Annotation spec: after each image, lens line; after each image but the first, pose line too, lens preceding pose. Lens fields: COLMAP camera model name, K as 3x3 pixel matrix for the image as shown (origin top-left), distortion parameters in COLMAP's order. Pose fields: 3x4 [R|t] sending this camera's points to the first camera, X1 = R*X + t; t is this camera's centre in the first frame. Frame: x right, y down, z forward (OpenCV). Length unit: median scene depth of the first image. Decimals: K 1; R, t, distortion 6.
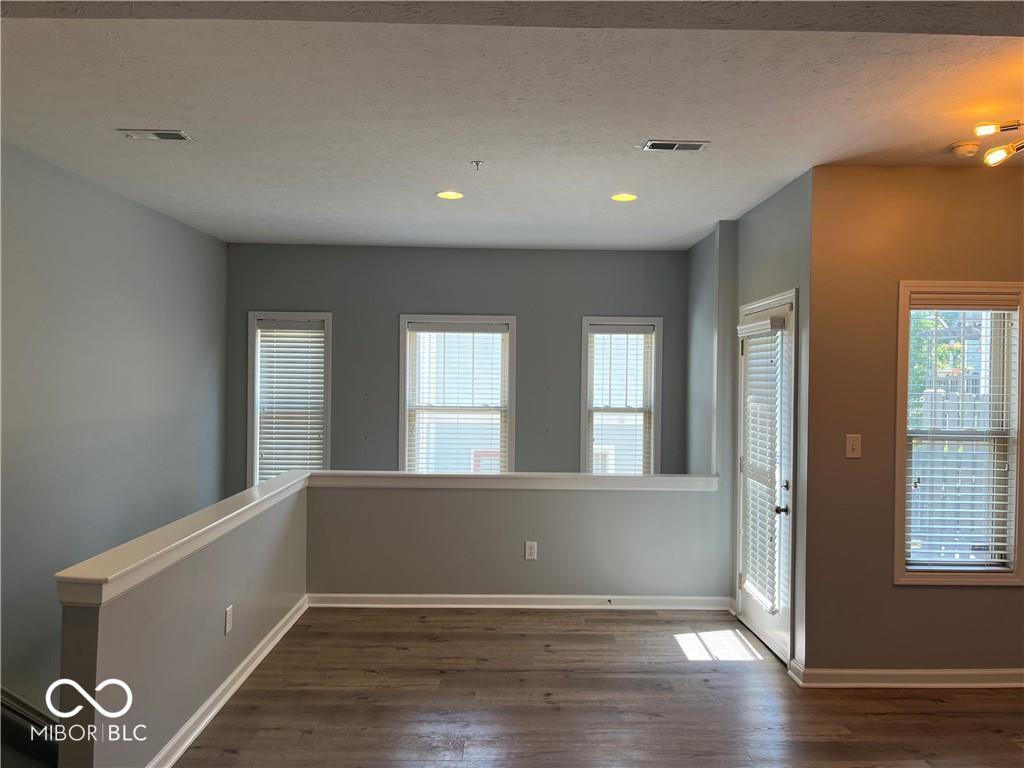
lens RADIAL K [[782.6, 0, 514.2], [0, 782.6, 384.8], [0, 0, 1]] dist [0.041460, -0.047758]
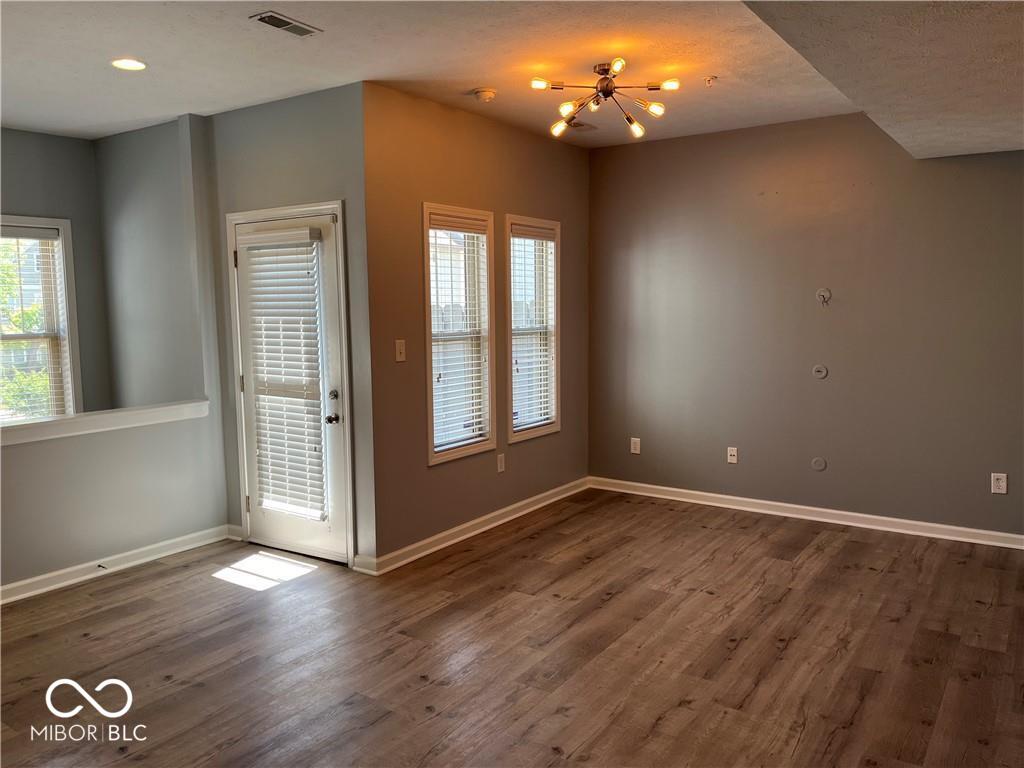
lens RADIAL K [[782.6, 0, 514.1], [0, 782.6, 378.8], [0, 0, 1]] dist [0.041460, -0.047758]
pose [[0.571650, -0.096443, 0.814810, -0.345051], [0.024492, 0.994631, 0.100543, 0.009709], [-0.820132, -0.037519, 0.570943, 0.218965]]
